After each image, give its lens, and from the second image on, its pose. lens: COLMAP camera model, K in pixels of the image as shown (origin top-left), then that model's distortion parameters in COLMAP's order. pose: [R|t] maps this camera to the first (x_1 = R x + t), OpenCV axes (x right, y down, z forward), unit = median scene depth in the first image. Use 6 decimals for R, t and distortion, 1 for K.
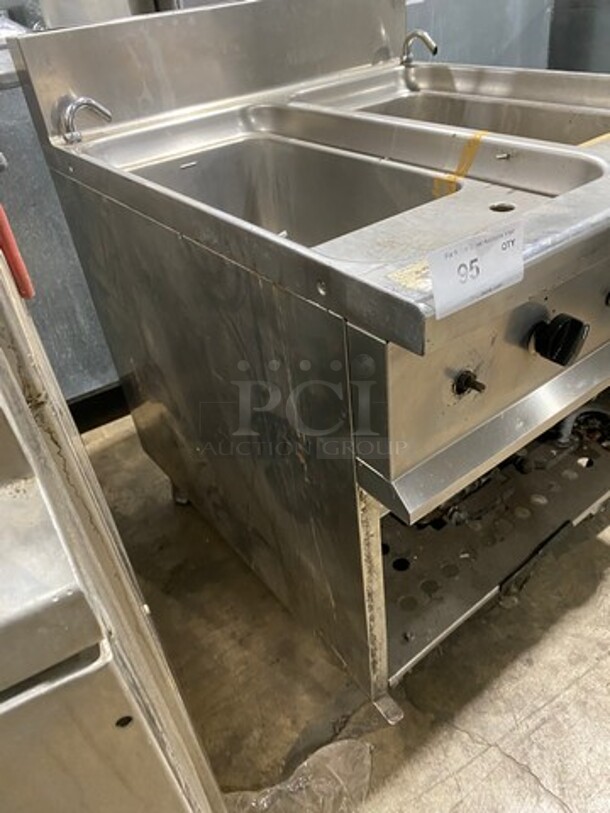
lens RADIAL K [[617.5, 0, 307.9], [0, 617.5, 412.2], [0, 0, 1]] dist [0.010457, -0.001192]
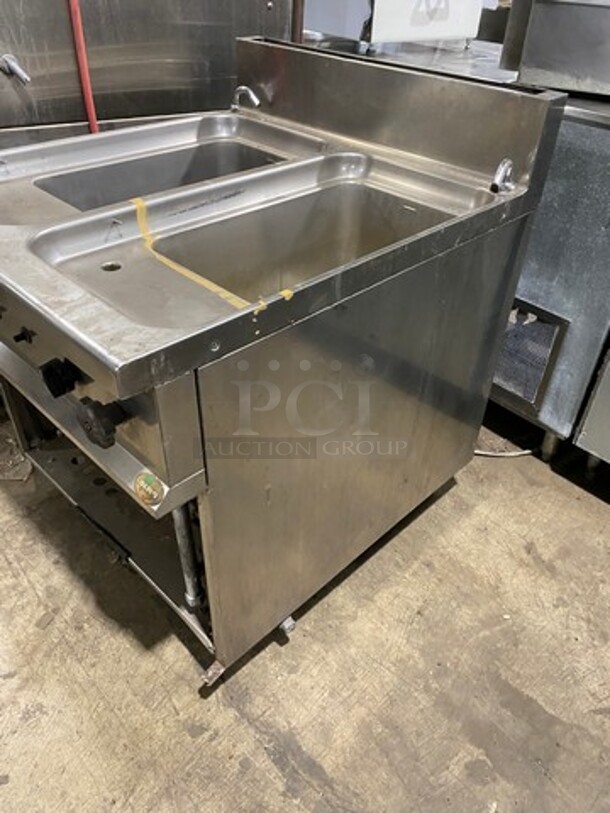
lens RADIAL K [[617.5, 0, 304.4], [0, 617.5, 409.3], [0, 0, 1]] dist [0.010457, -0.001192]
pose [[0.130940, 0.680382, -0.721066, 1.239914], [-0.622530, 0.622482, 0.474313, -0.813077], [0.771564, 0.386778, 0.505066, 0.654915]]
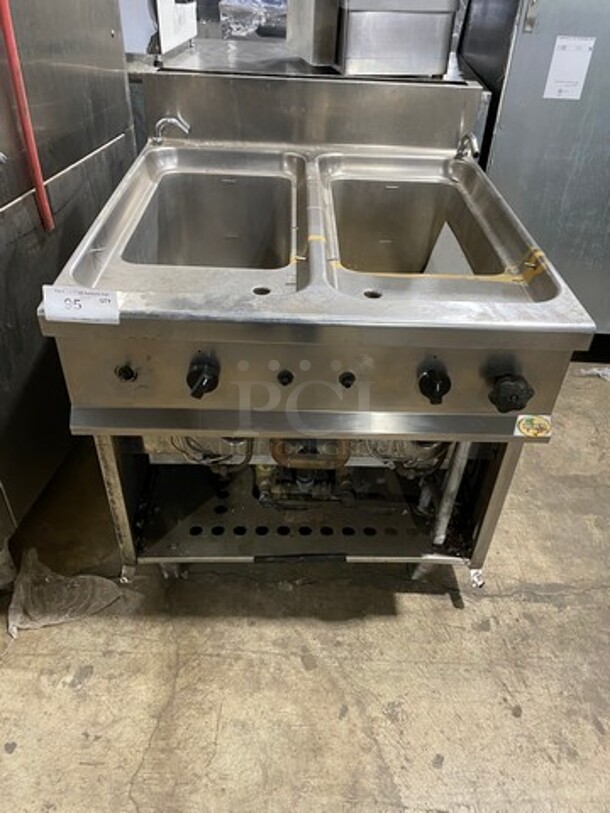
lens RADIAL K [[617.5, 0, 306.4], [0, 617.5, 399.3], [0, 0, 1]] dist [0.010457, -0.001192]
pose [[0.795922, 0.461649, -0.391648, 0.789450], [-0.446653, 0.884484, 0.134867, -0.254074], [0.408668, 0.067587, 0.910177, -0.175802]]
